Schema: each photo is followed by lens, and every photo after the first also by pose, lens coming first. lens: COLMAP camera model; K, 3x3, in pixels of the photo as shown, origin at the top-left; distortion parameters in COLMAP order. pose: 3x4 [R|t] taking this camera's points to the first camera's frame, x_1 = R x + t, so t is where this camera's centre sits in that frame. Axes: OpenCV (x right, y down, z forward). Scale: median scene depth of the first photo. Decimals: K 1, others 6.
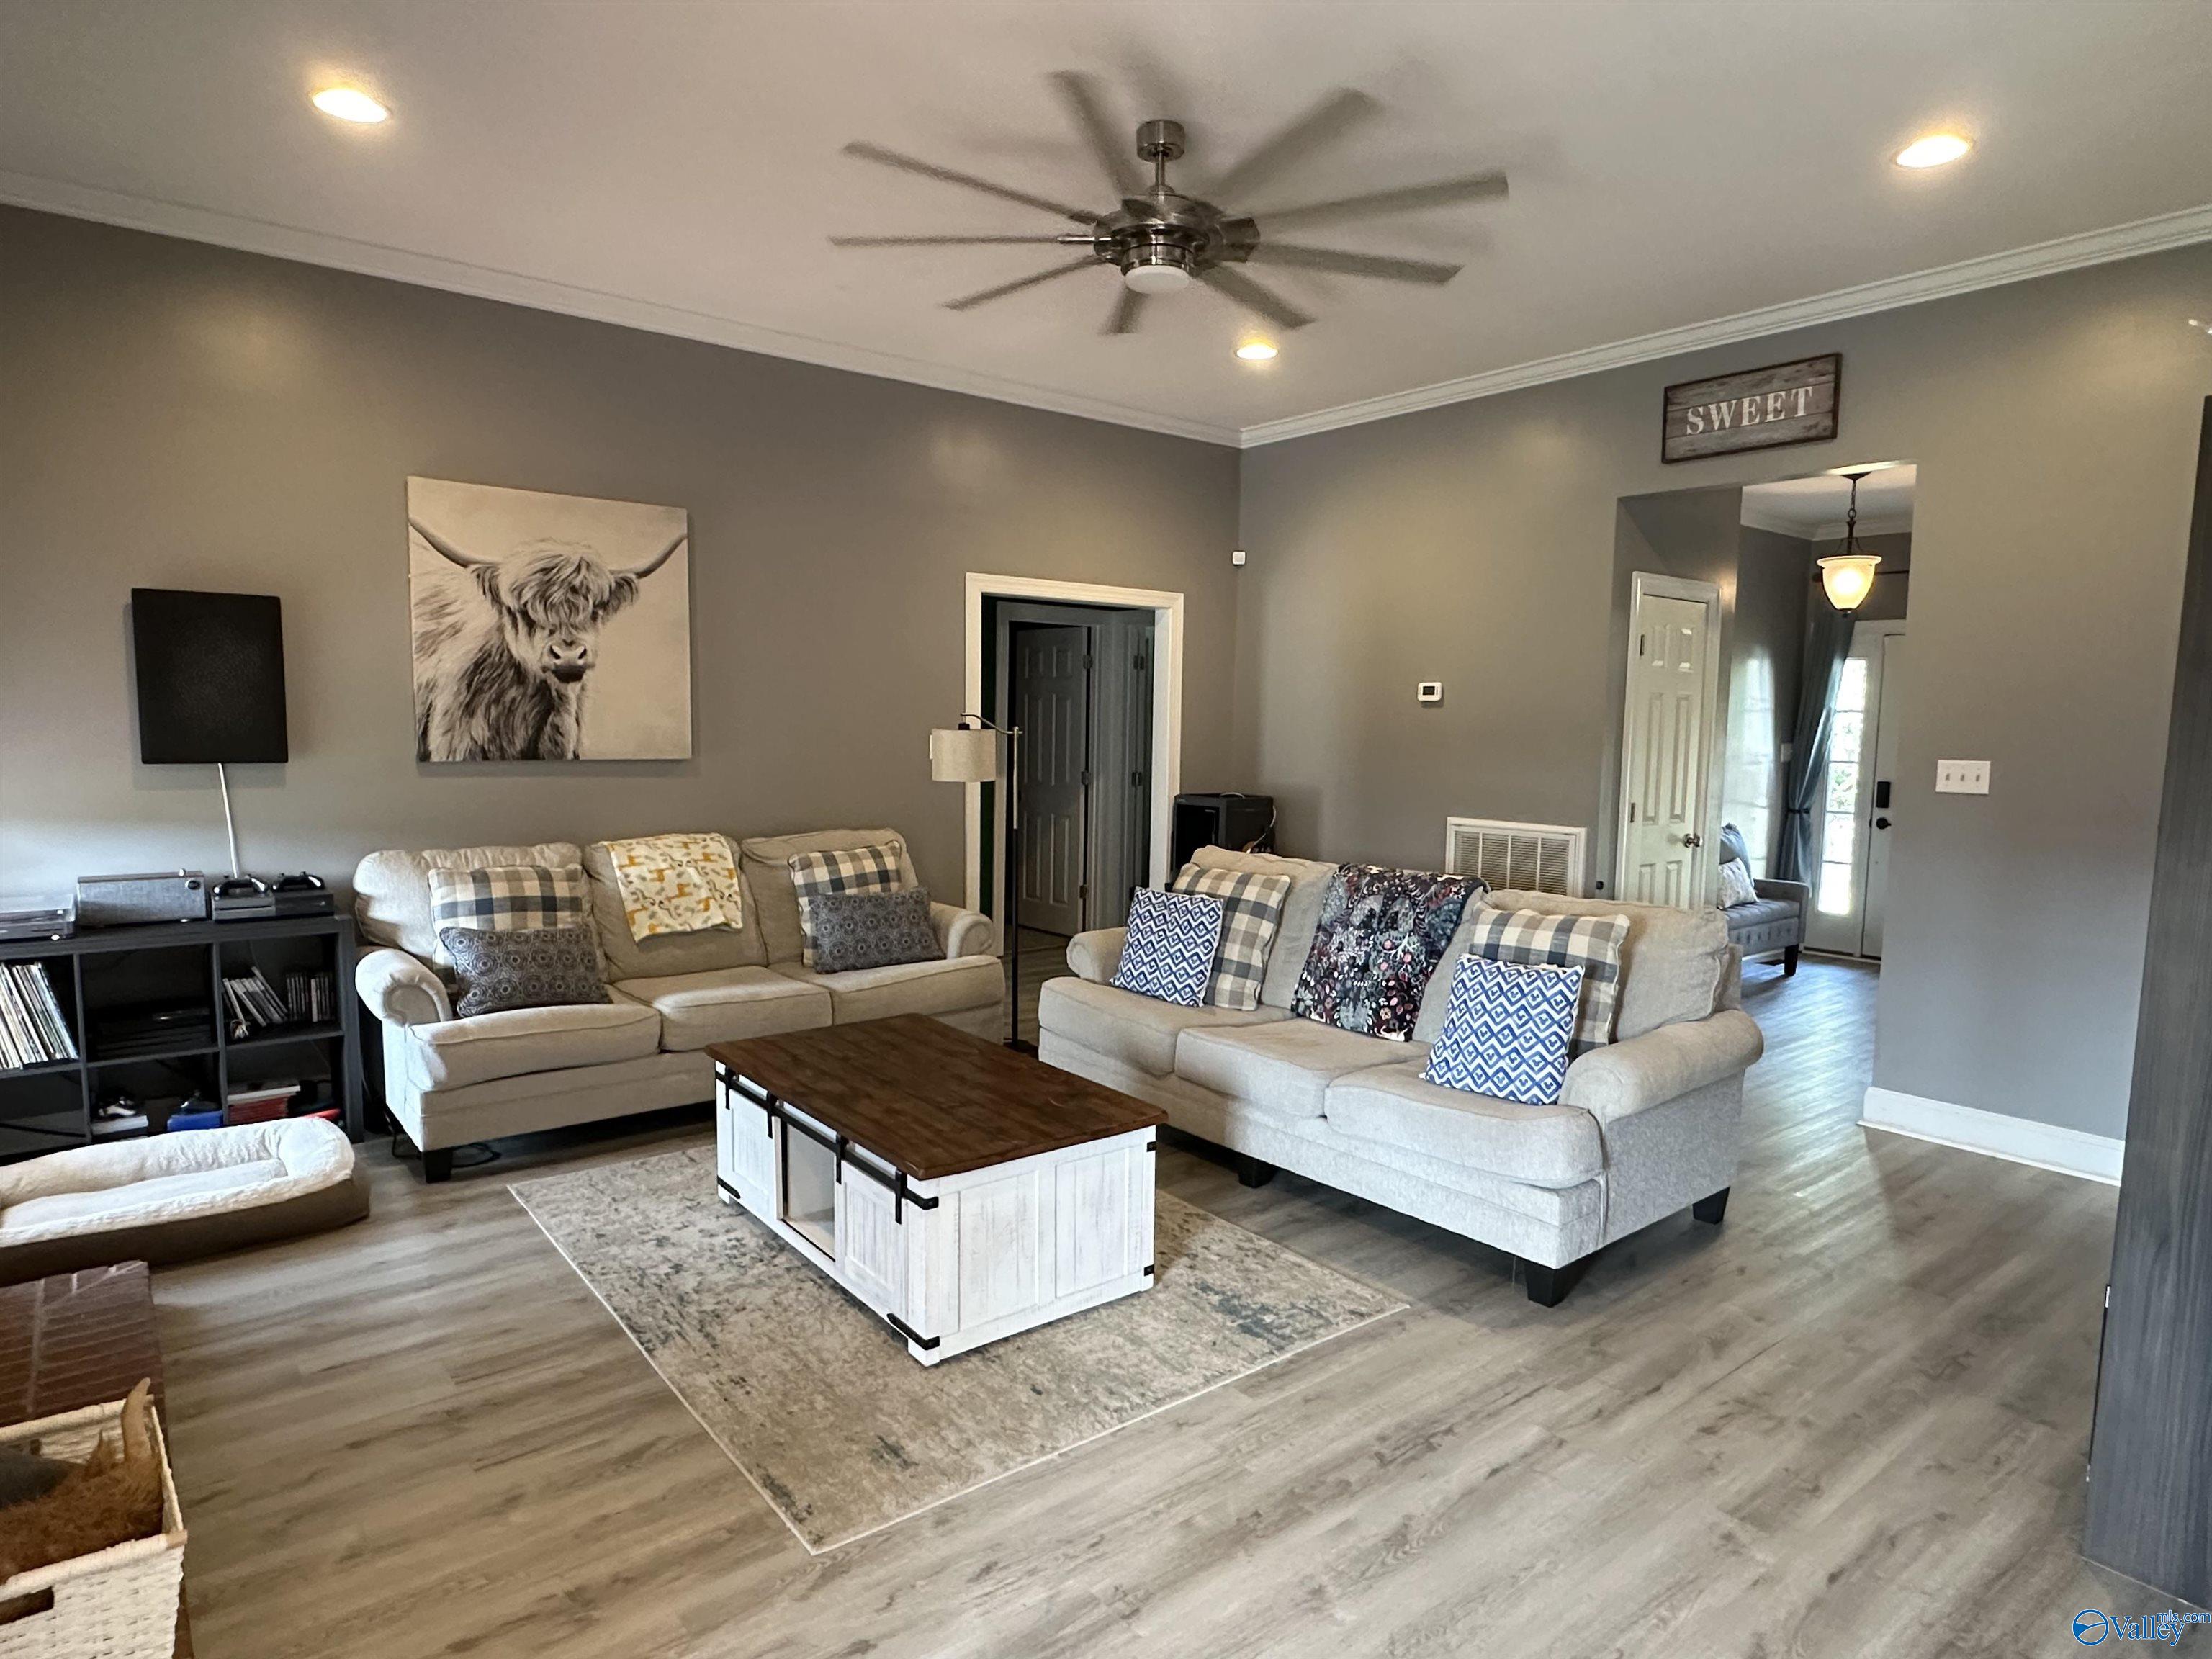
lens RADIAL K [[1256.4, 0, 1088.7], [0, 1256.4, 835.3], [0, 0, 1]] dist [-0.008877, -0.000894]
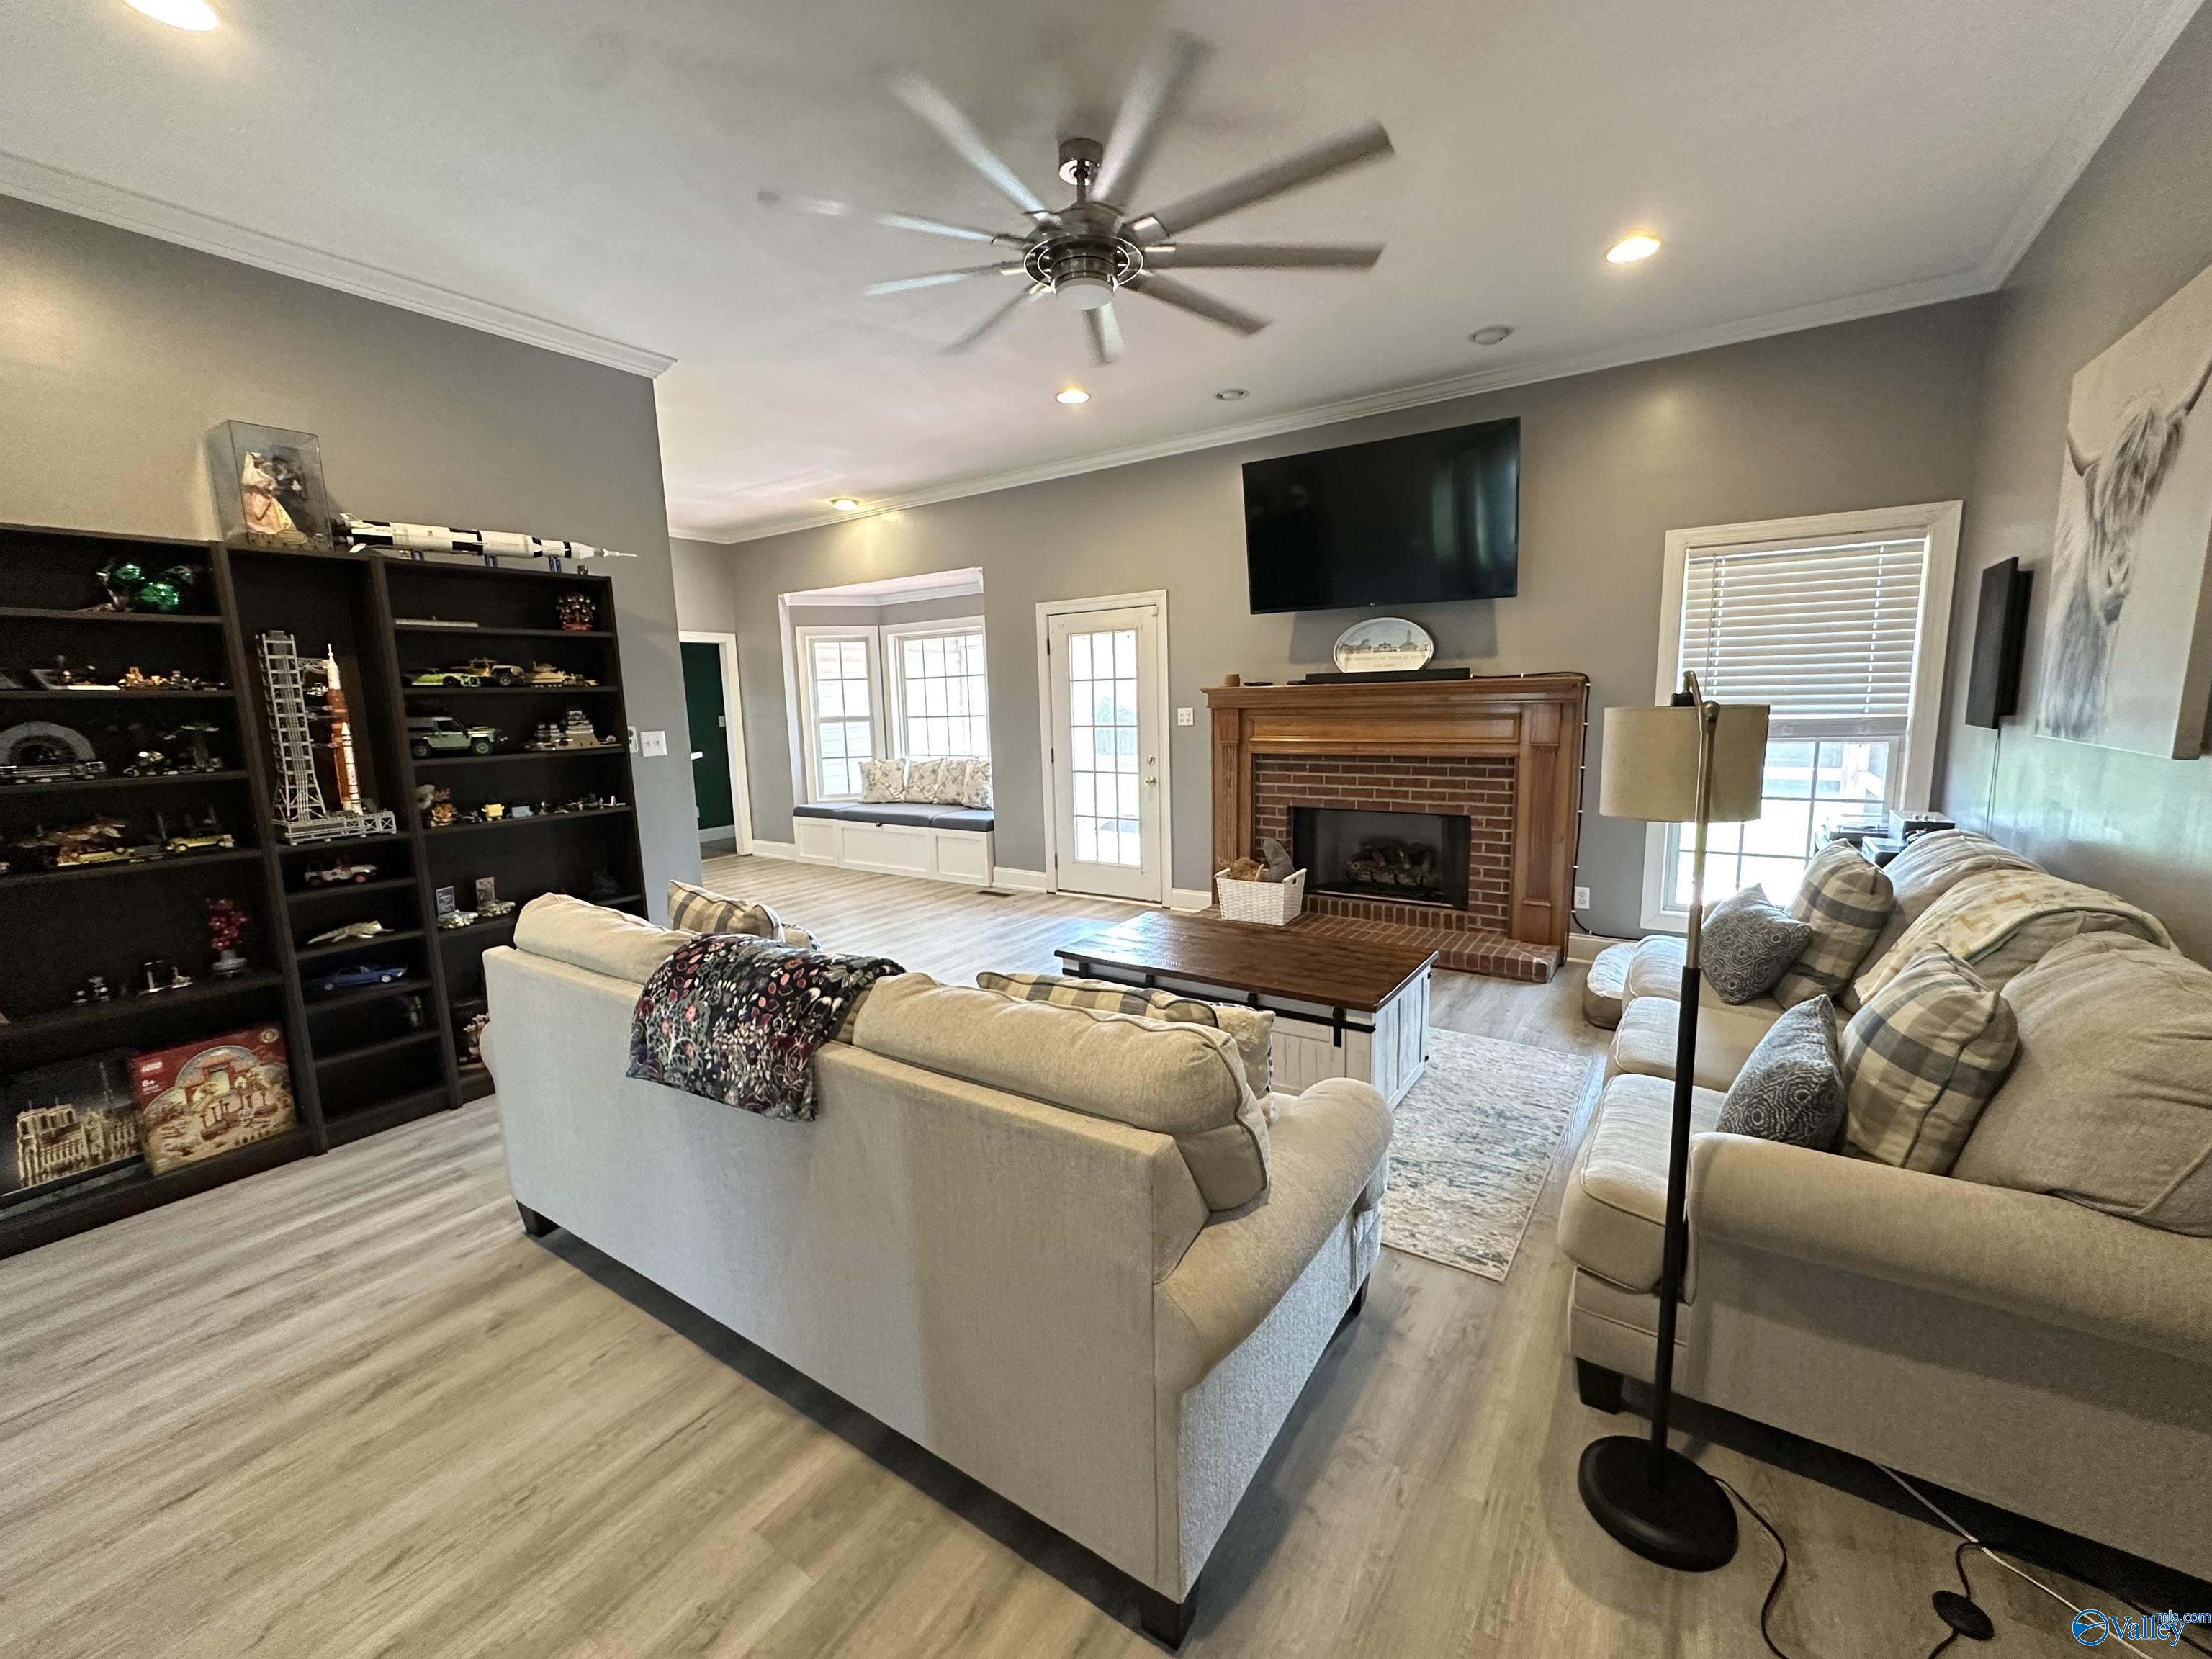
lens RADIAL K [[889.7, 0, 1110.8], [0, 889.7, 832.9], [0, 0, 1]] dist [-0.006369, 0.000864]
pose [[-0.951435, 0.058413, -0.302258, 0.218700], [-0.014064, 0.972561, 0.232221, -0.120157], [0.307529, 0.225194, -0.924507, 1.343998]]
